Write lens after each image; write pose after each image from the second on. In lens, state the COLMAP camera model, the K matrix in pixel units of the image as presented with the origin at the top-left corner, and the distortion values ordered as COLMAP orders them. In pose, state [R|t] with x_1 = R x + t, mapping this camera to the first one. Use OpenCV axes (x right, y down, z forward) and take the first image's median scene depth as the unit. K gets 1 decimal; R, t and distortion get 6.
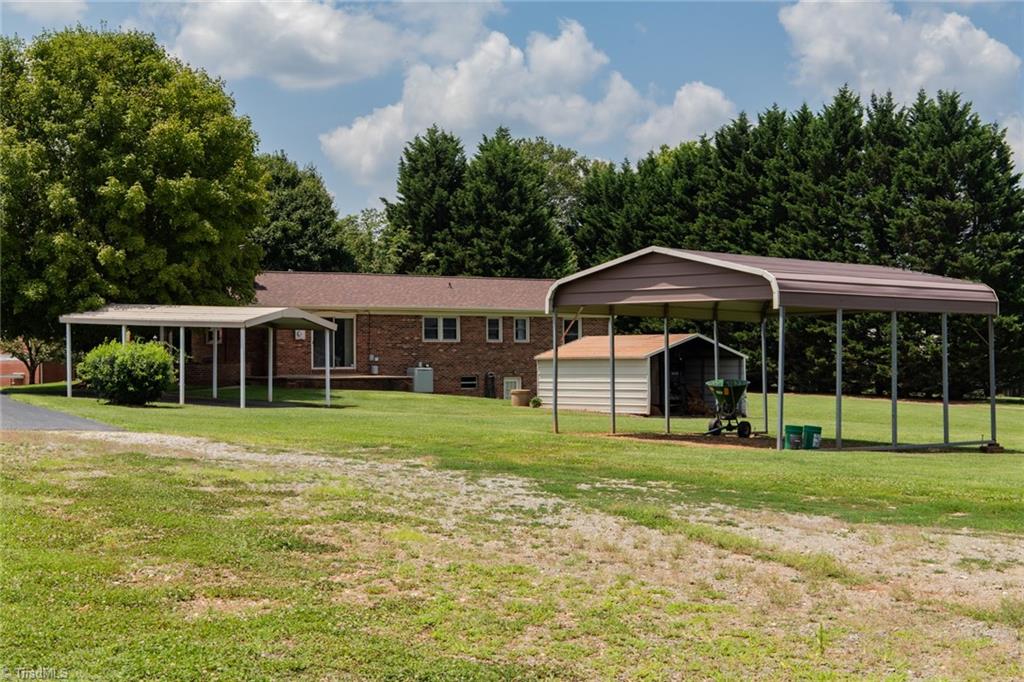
lens RADIAL K [[1487.7, 0, 512.5], [0, 1487.7, 340.9], [0, 0, 1]] dist [-0.138163, 0.000000]
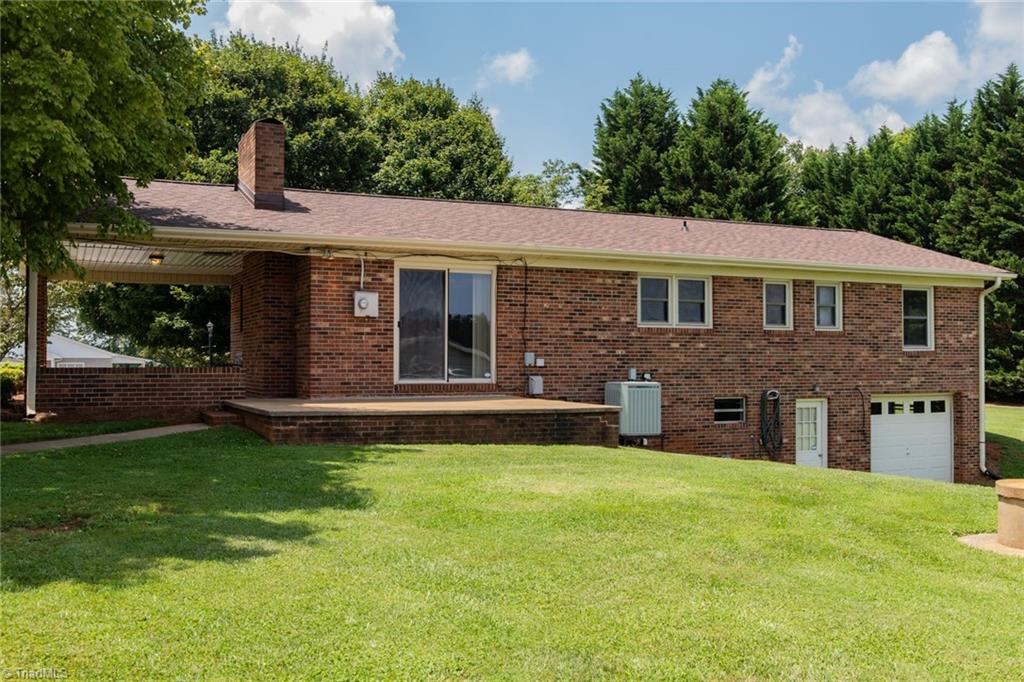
lens RADIAL K [[1041.3, 0, 511.8], [0, 1041.3, 341.4], [0, 0, 1]] dist [-0.042795, 0.000000]
pose [[0.987326, 0.004577, -0.158639, -0.032308], [-0.005626, 0.999965, -0.006165, 0.005250], [0.158605, 0.006979, 0.987317, 0.451964]]
